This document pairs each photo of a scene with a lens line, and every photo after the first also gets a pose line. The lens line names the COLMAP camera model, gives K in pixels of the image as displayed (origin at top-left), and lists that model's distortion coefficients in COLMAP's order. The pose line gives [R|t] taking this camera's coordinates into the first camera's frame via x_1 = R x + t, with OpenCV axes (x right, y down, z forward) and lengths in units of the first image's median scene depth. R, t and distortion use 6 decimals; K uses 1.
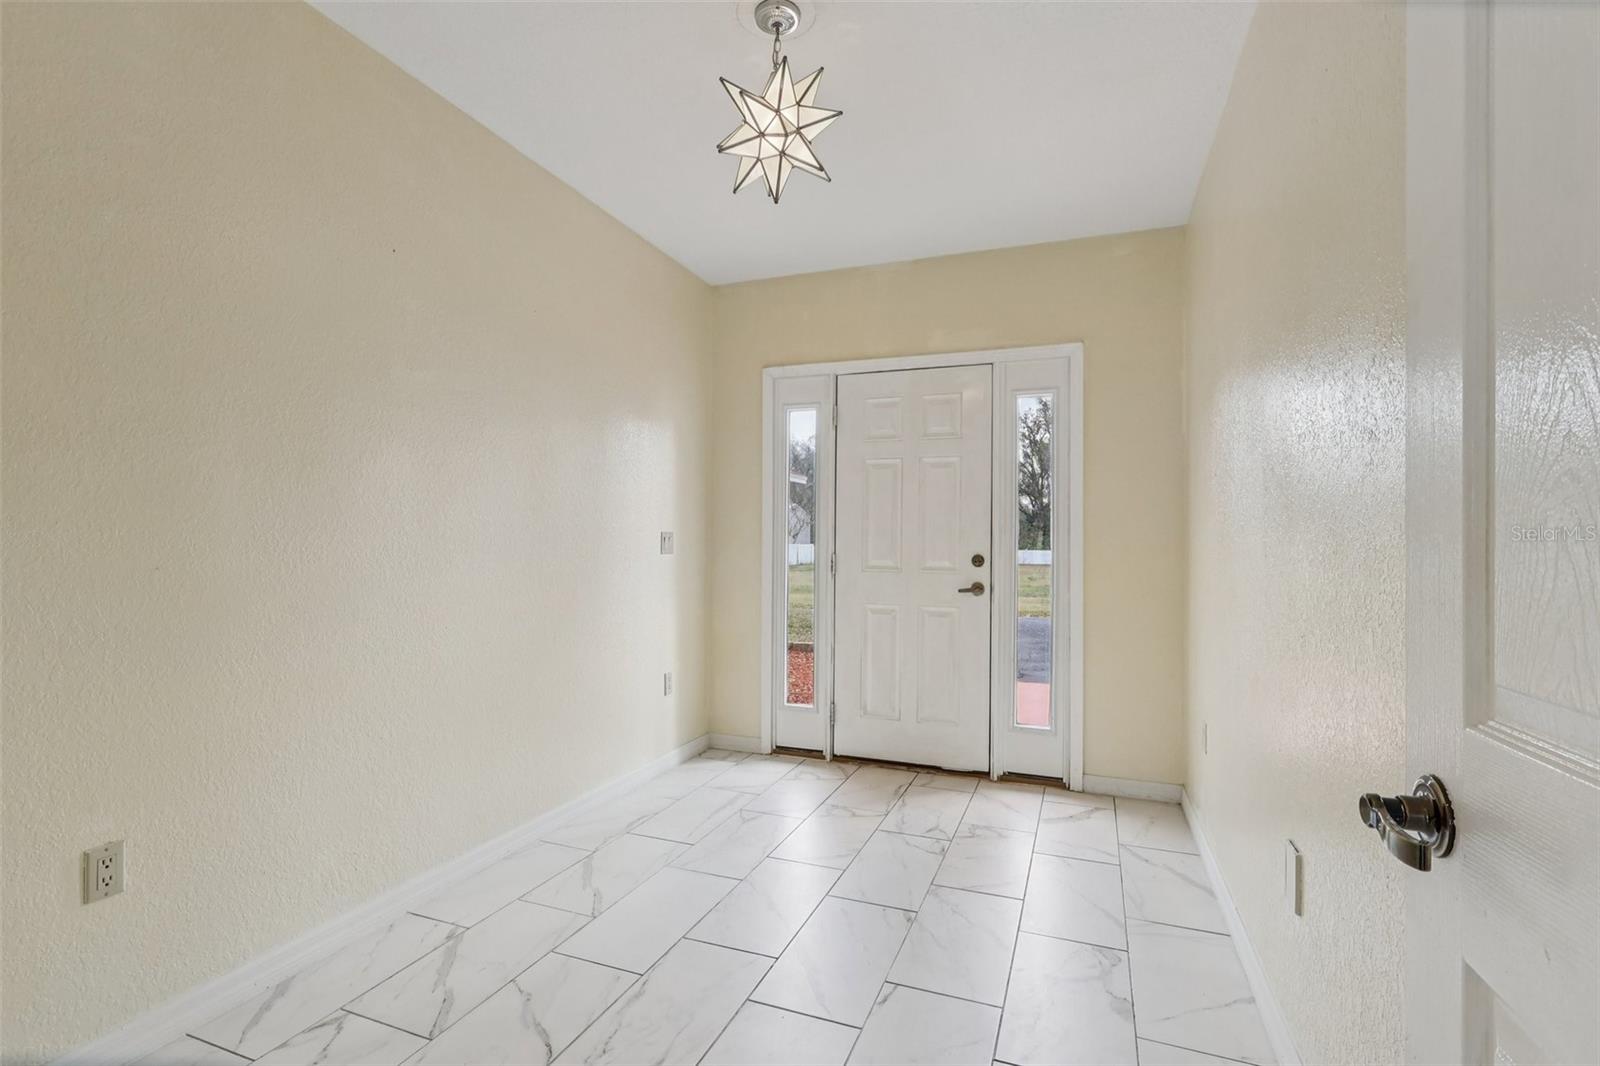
lens RADIAL K [[746.1, 0, 795.0], [0, 746.1, 531.6], [0, 0, 1]] dist [-0.002558, 0.001913]
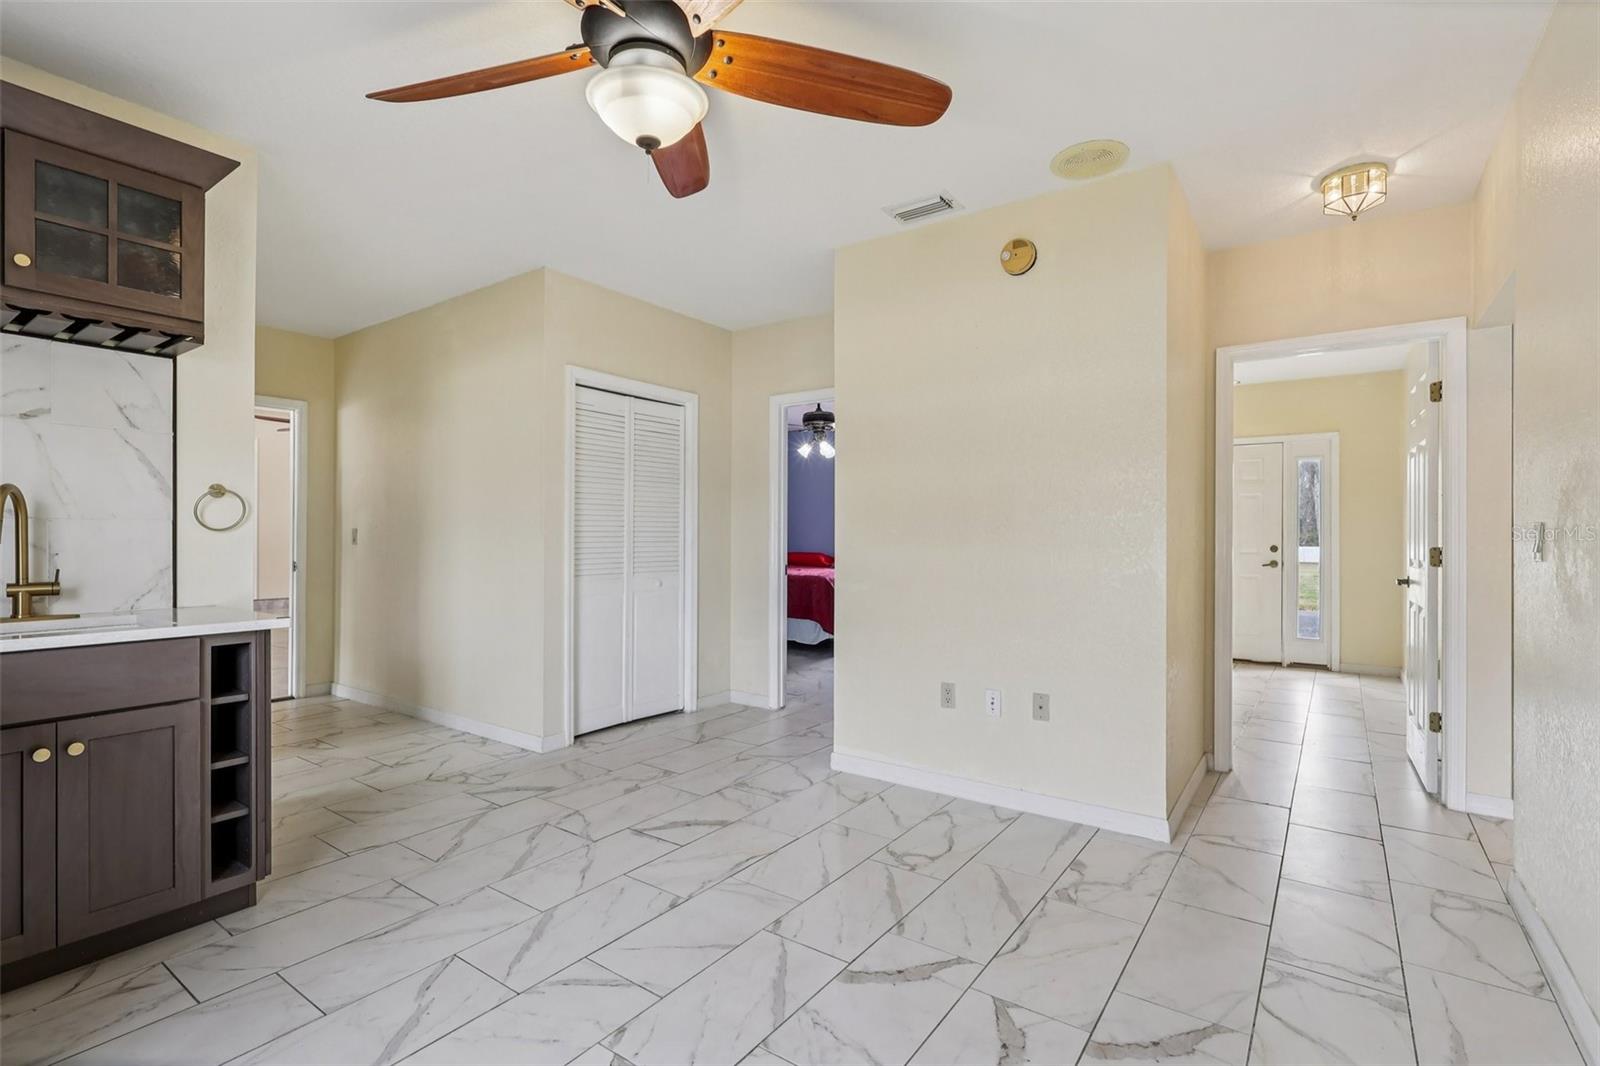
lens RADIAL K [[746.1, 0, 811.0], [0, 746.1, 538.3], [0, 0, 1]] dist [-0.002558, 0.001913]
pose [[0.971770, -0.005414, -0.235869, -0.438166], [0.007101, 0.999955, 0.006306, -0.006785], [0.235824, -0.007803, 0.971764, -1.076057]]
